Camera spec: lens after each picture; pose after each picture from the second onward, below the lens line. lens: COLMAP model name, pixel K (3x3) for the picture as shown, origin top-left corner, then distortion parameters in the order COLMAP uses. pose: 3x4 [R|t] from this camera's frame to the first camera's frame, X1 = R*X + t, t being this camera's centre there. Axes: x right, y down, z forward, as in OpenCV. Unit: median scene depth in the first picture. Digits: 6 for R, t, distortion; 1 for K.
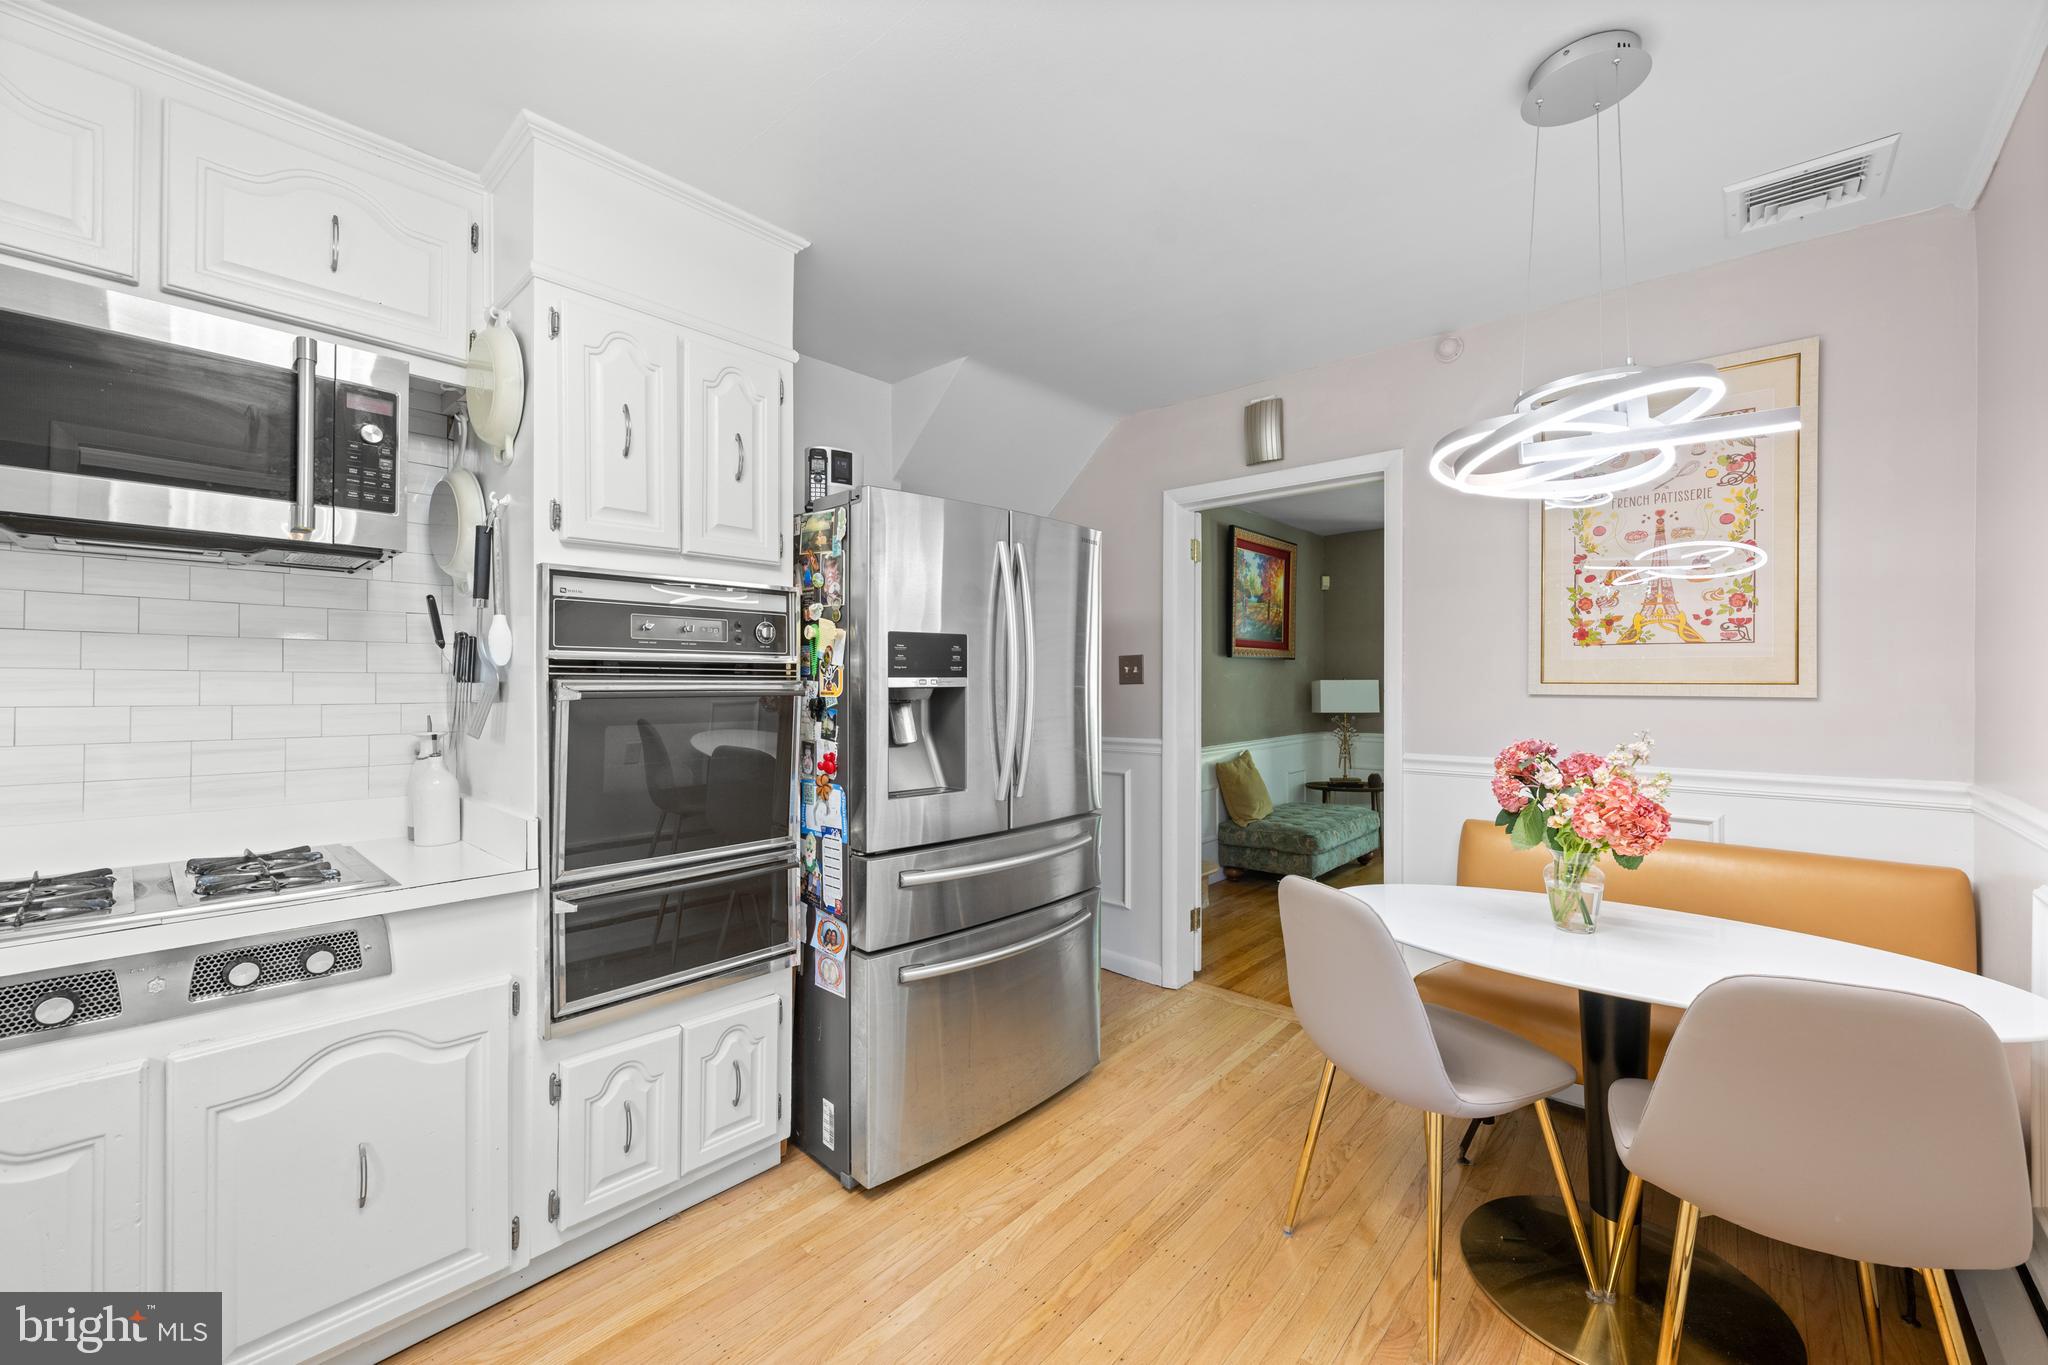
lens RADIAL K [[813.8, 0, 1015.3], [0, 813.8, 682.2], [0, 0, 1]] dist [-0.001366, -0.000070]
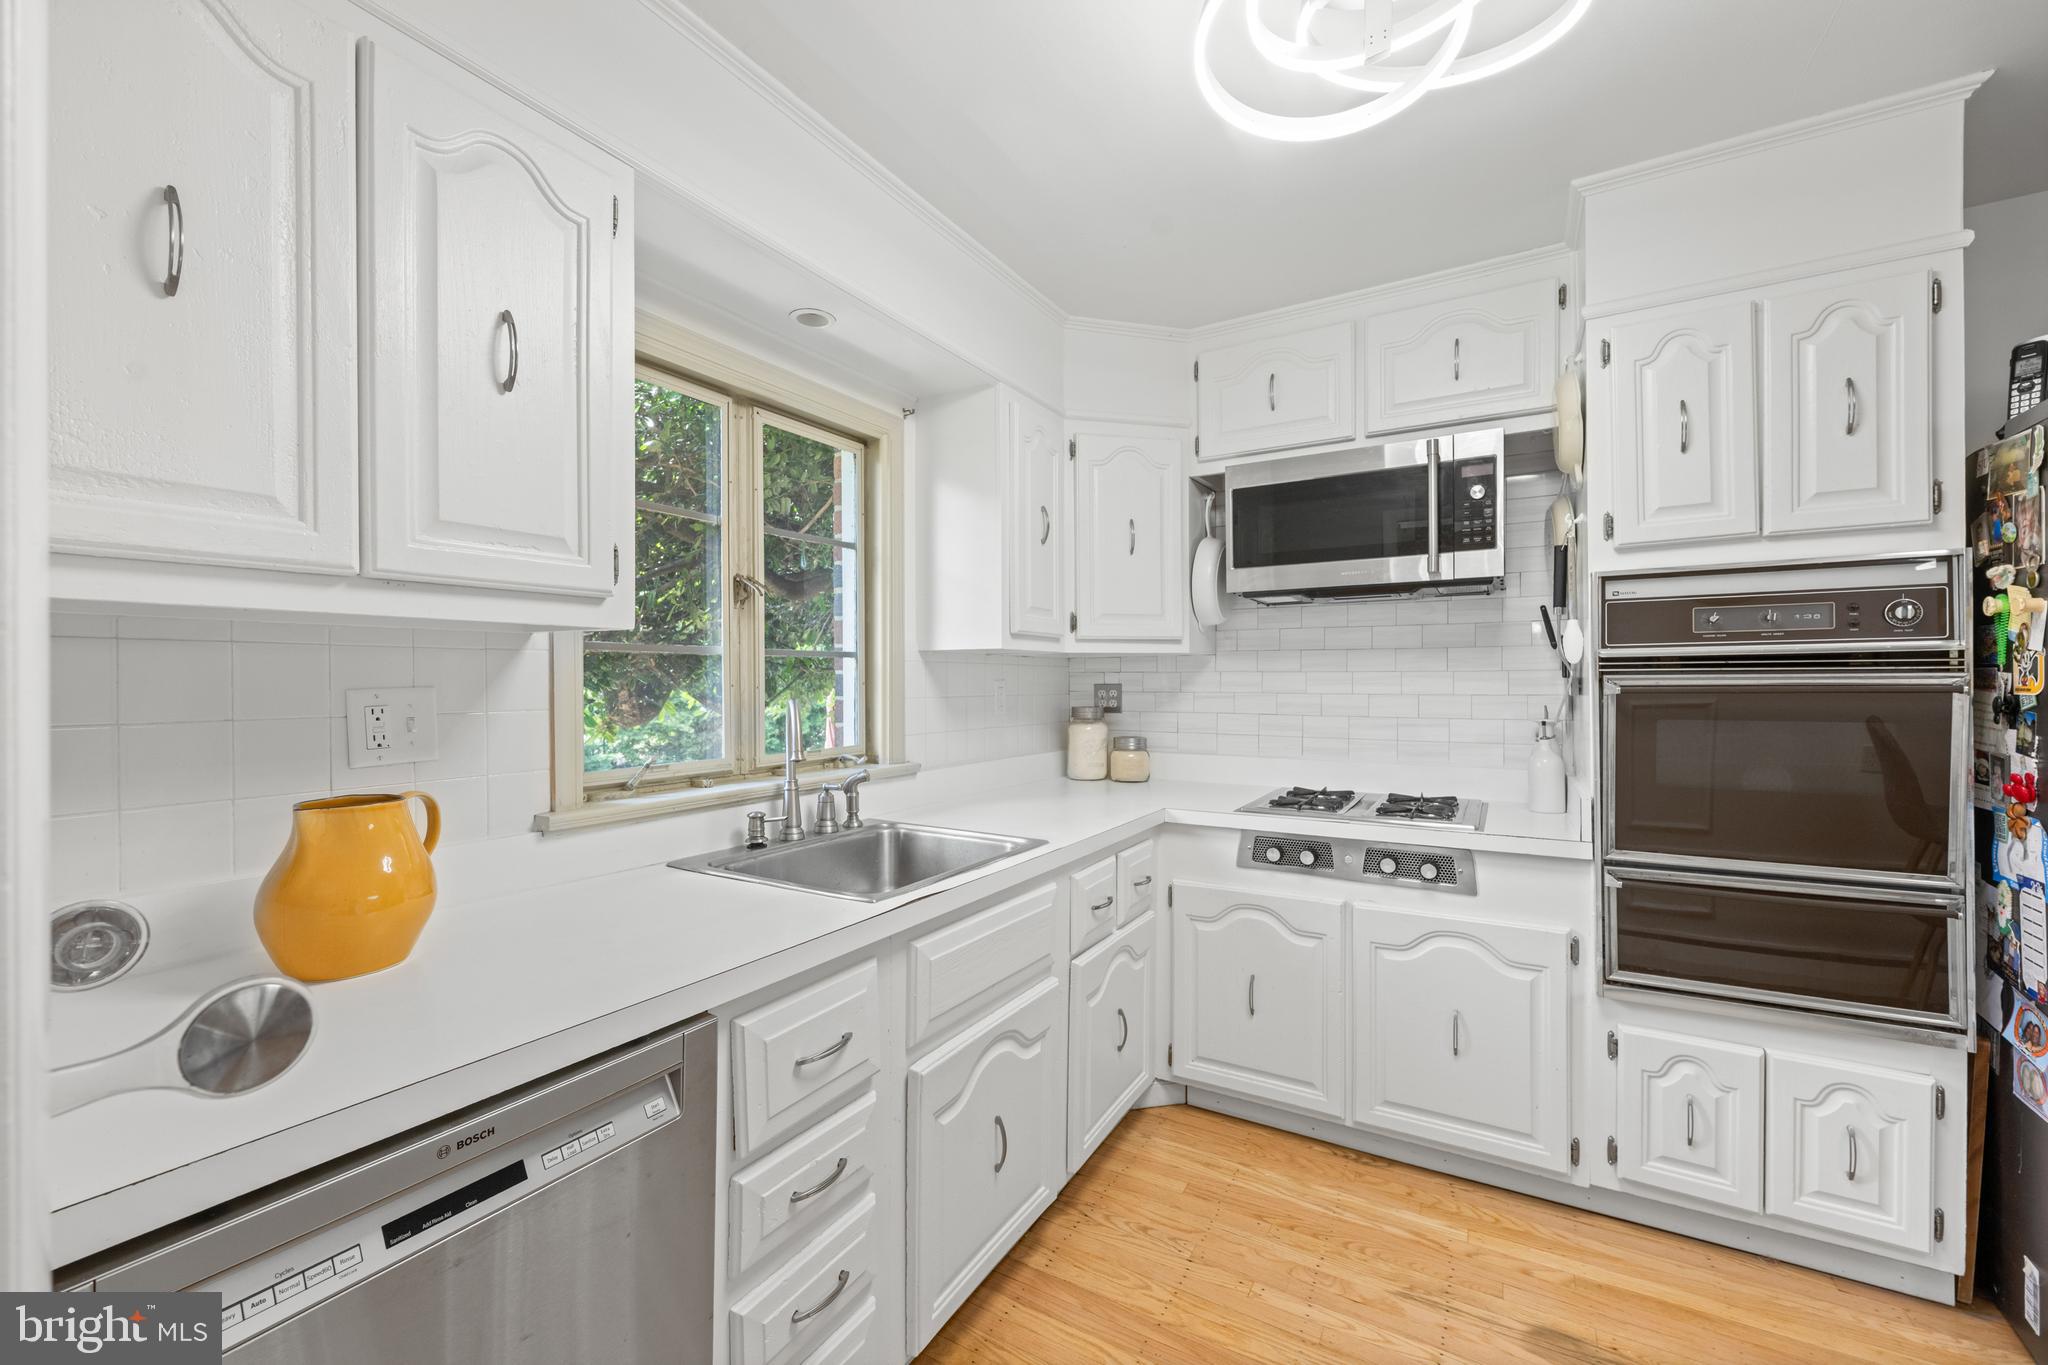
lens RADIAL K [[813.8, 0, 1015.3], [0, 813.8, 682.2], [0, 0, 1]] dist [-0.001366, -0.000070]
pose [[0.194424, -0.000175, -0.980918, 0.322693], [0.010930, 0.999938, 0.001989, -0.004359], [0.980857, -0.011109, 0.194414, -0.005005]]
